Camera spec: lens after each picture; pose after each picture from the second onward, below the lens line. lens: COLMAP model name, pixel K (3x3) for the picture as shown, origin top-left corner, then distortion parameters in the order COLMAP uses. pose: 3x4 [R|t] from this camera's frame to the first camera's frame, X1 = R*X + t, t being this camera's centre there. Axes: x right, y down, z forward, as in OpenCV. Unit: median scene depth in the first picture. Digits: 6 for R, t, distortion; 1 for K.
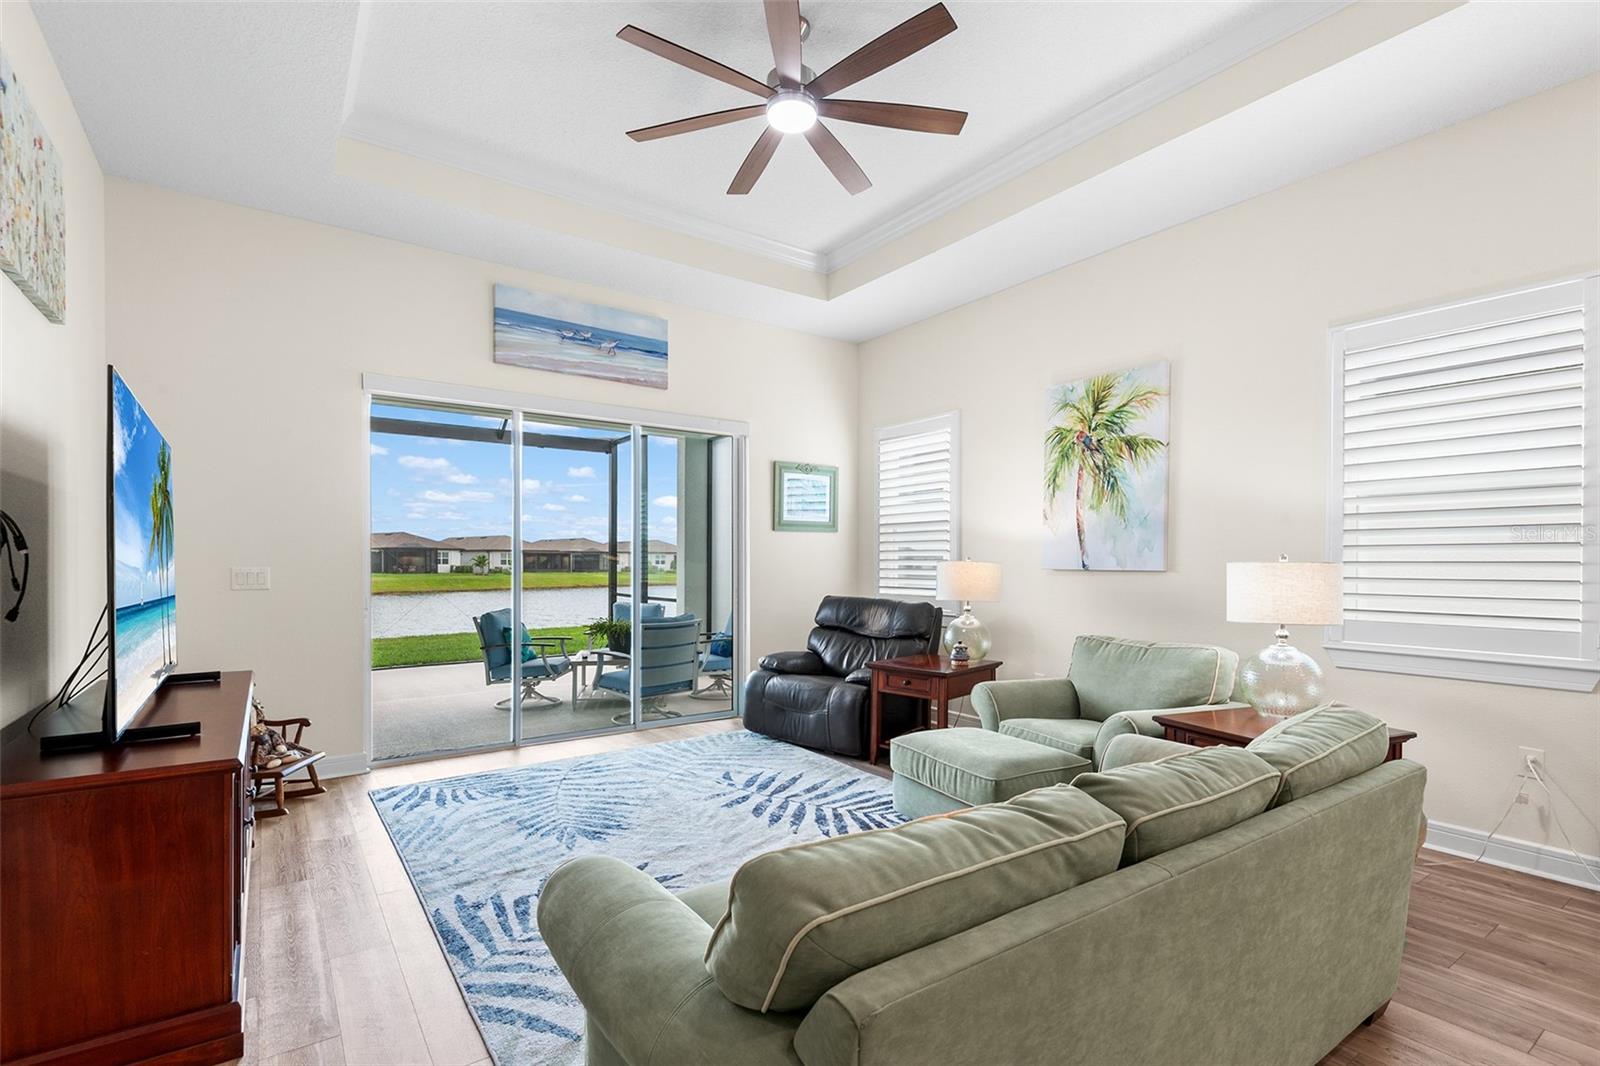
lens RADIAL K [[743.4, 0, 794.4], [0, 743.4, 569.3], [0, 0, 1]] dist [0.033642, -0.000369]
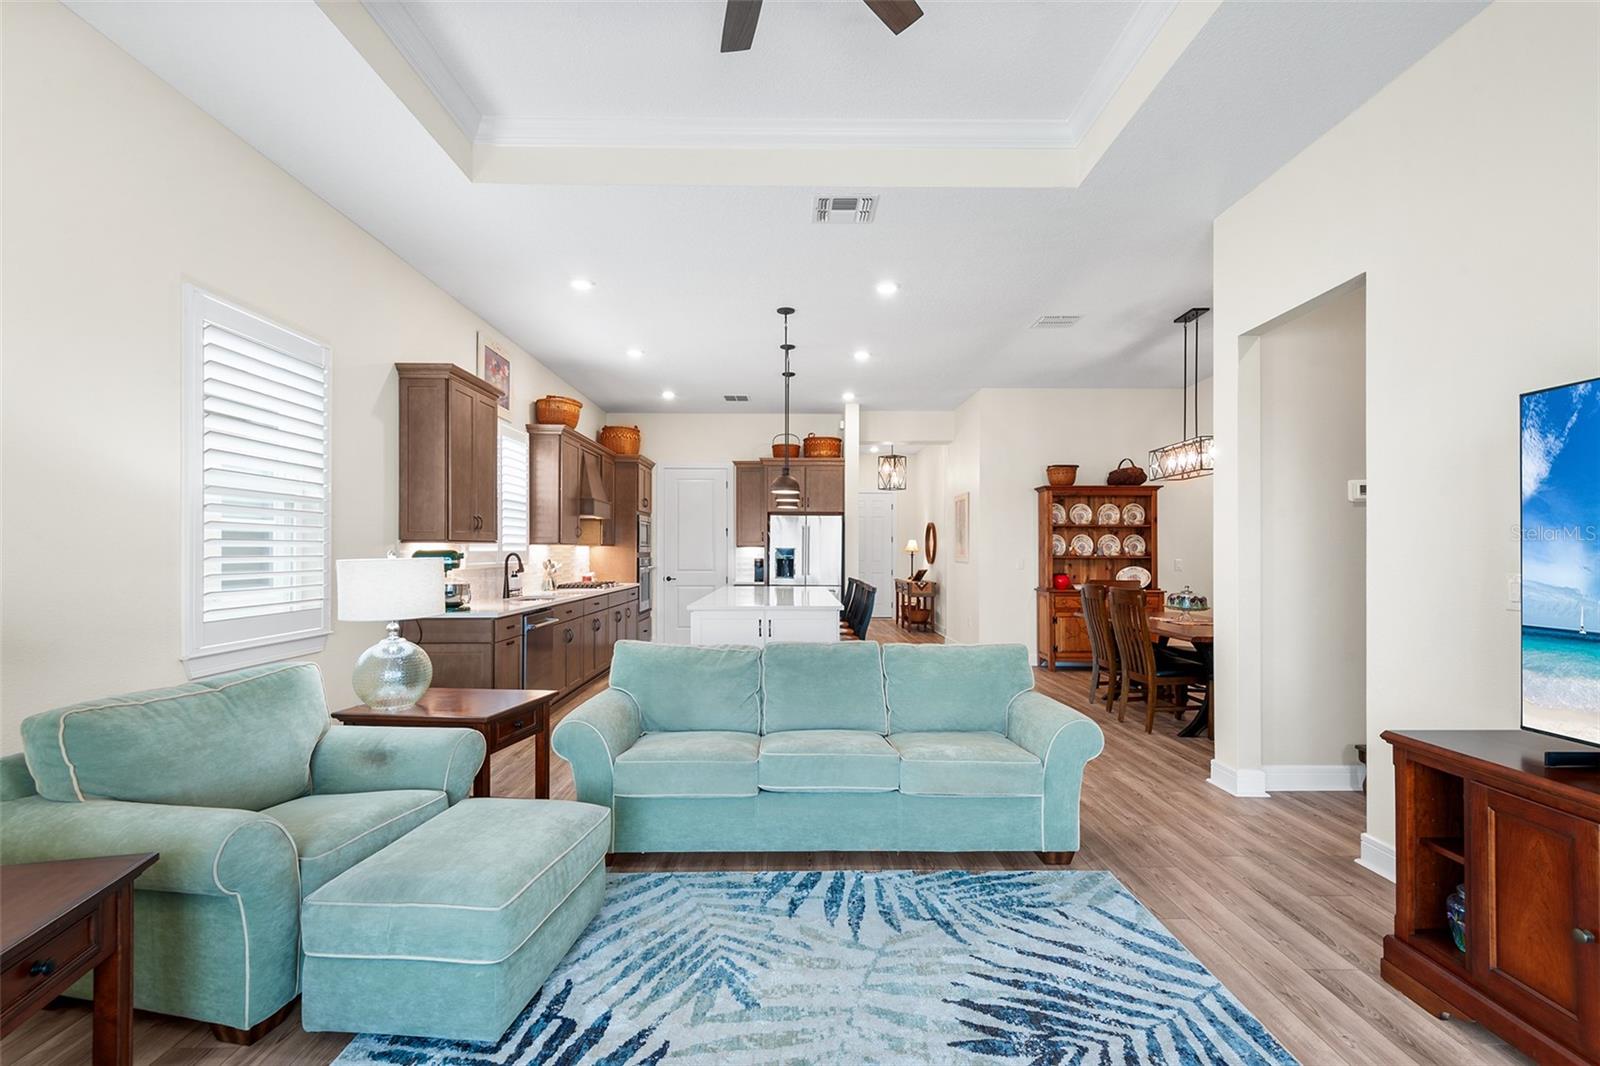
lens RADIAL K [[730.3, 0, 790.8], [0, 730.3, 548.2], [0, 0, 1]] dist [0.049627, -0.033945]
pose [[-0.816480, 0.000470, 0.577374, -0.254730], [0.003365, 0.999987, 0.003943, -0.018990], [-0.577364, 0.005162, -0.816471, 0.990927]]
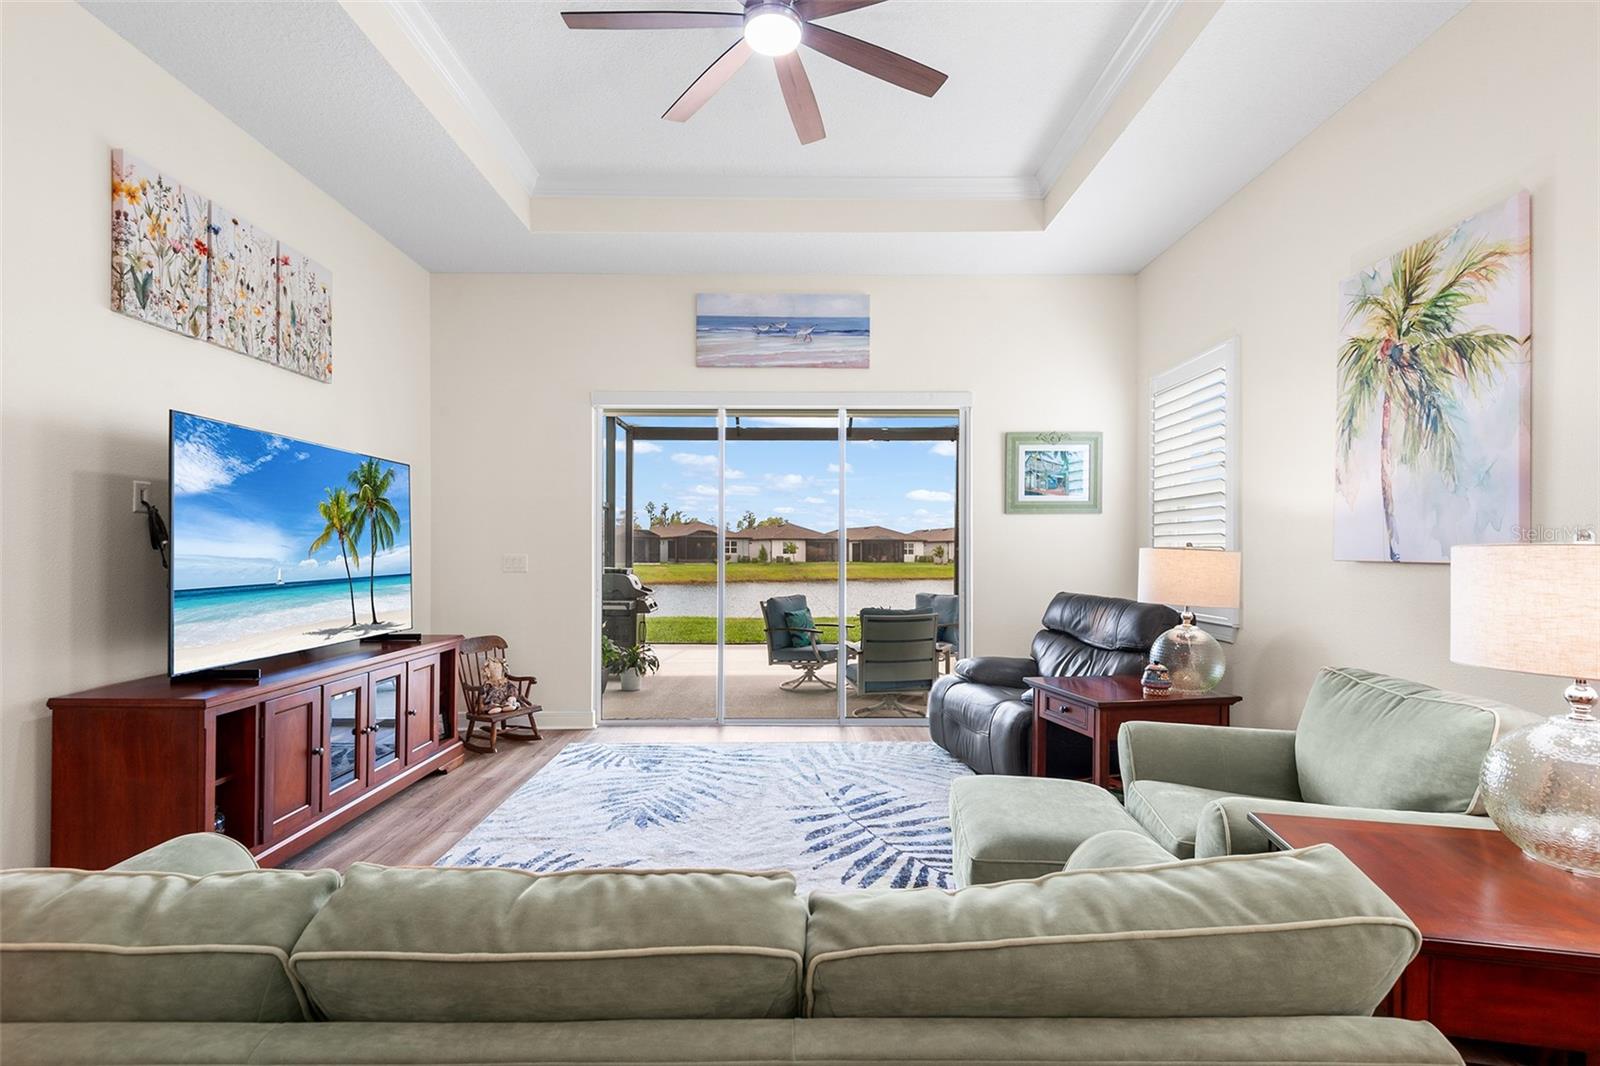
lens RADIAL K [[739.6, 0, 798.2], [0, 739.6, 548.3], [0, 0, 1]] dist [0.043198, -0.027693]
pose [[0.820040, -0.002732, -0.572300, 0.334186], [-0.006078, 0.999891, -0.013484, 0.000800], [0.572274, 0.014536, 0.819934, 0.205913]]
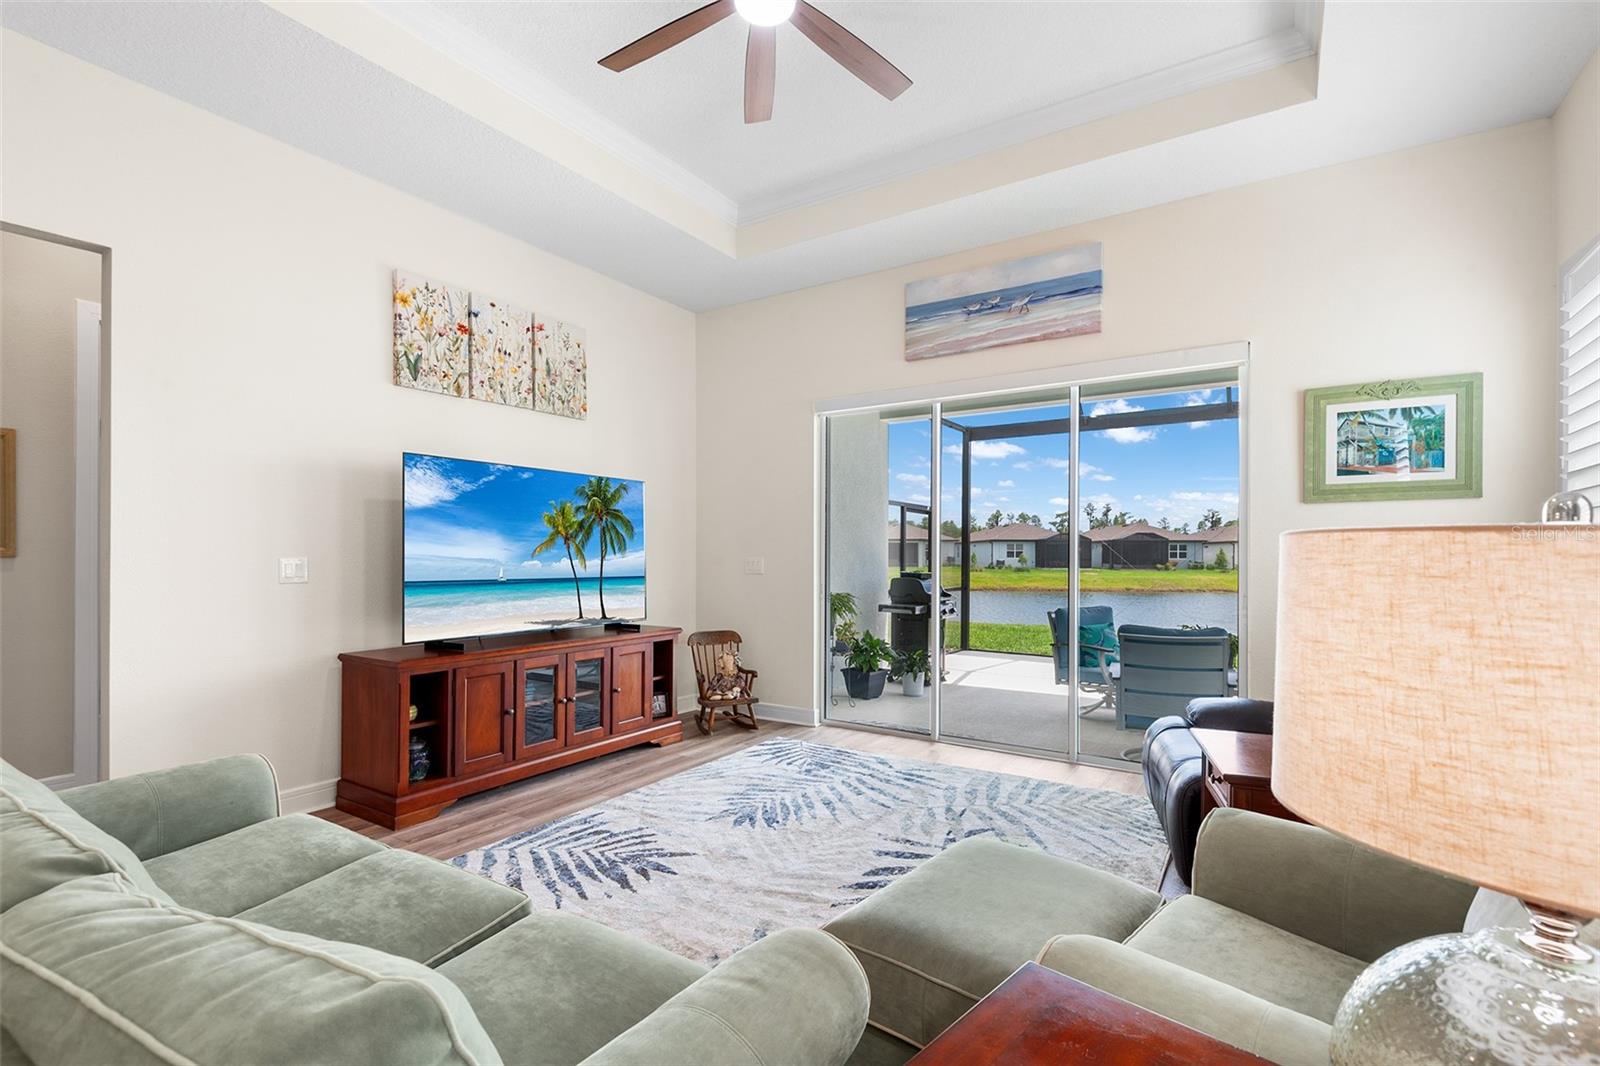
lens RADIAL K [[740.8, 0, 796.9], [0, 740.8, 555.5], [0, 0, 1]] dist [0.041684, -0.028068]
pose [[0.371792, 0.000106, -0.928316, 0.494659], [-0.011698, 0.999921, -0.004571, -0.001300], [0.928243, 0.012559, 0.371763, 0.479928]]
